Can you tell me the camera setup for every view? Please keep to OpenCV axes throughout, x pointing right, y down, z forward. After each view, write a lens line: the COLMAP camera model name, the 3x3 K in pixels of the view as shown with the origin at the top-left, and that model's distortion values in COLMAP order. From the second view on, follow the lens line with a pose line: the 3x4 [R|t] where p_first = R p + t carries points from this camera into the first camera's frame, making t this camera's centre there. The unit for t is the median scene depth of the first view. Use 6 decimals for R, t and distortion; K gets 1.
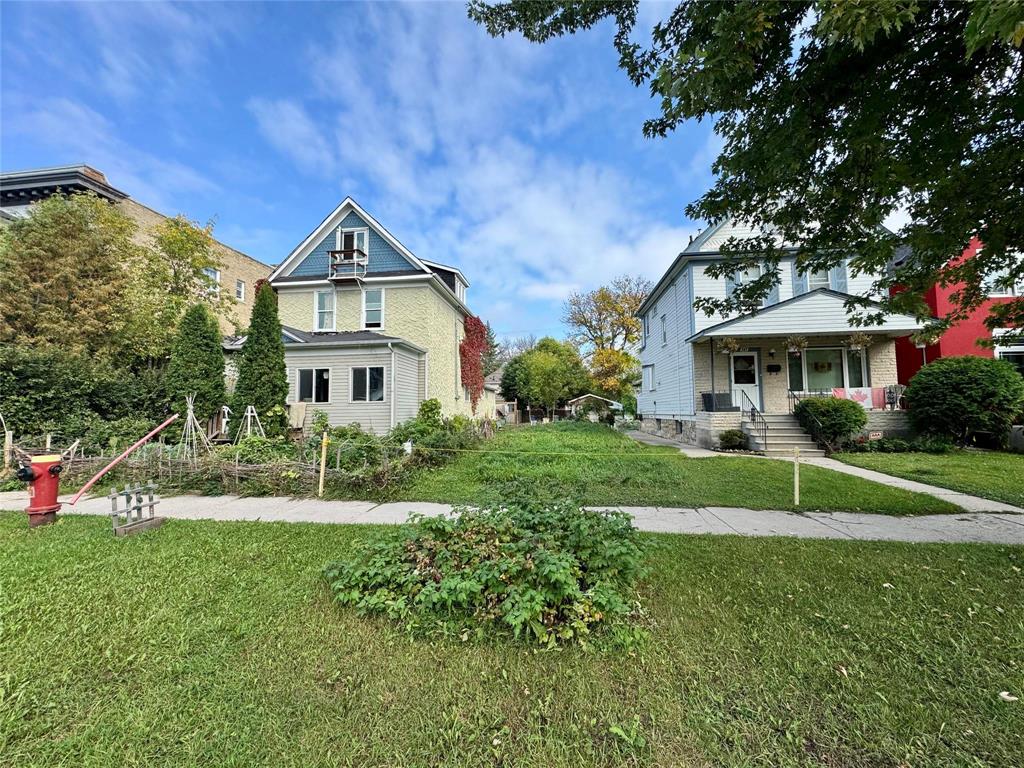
lens RADIAL K [[409.1, 0, 512.6], [0, 409.1, 386.4], [0, 0, 1]] dist [-0.002679, 0.000493]
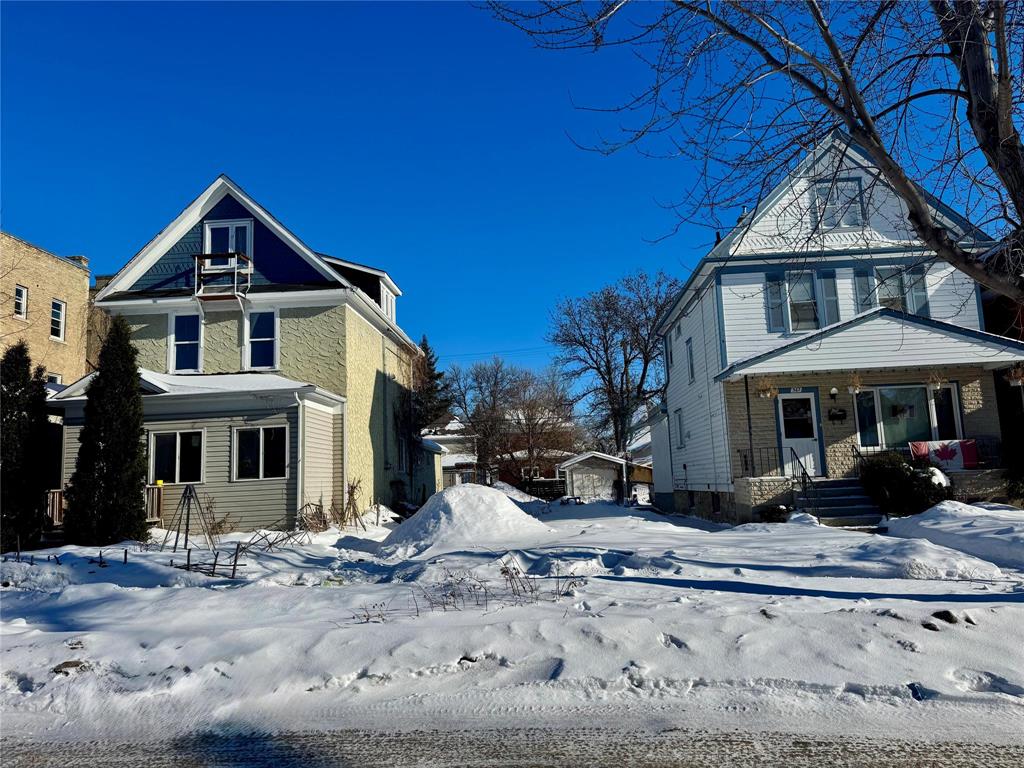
lens RADIAL K [[715.3, 0, 512.5], [0, 715.3, 391.2], [0, 0, 1]] dist [0.061033, -0.029990]
pose [[0.997473, -0.021784, 0.067619, -0.014671], [0.026437, 0.997287, -0.068699, -0.013935], [-0.065939, 0.070313, 0.995343, -0.229704]]
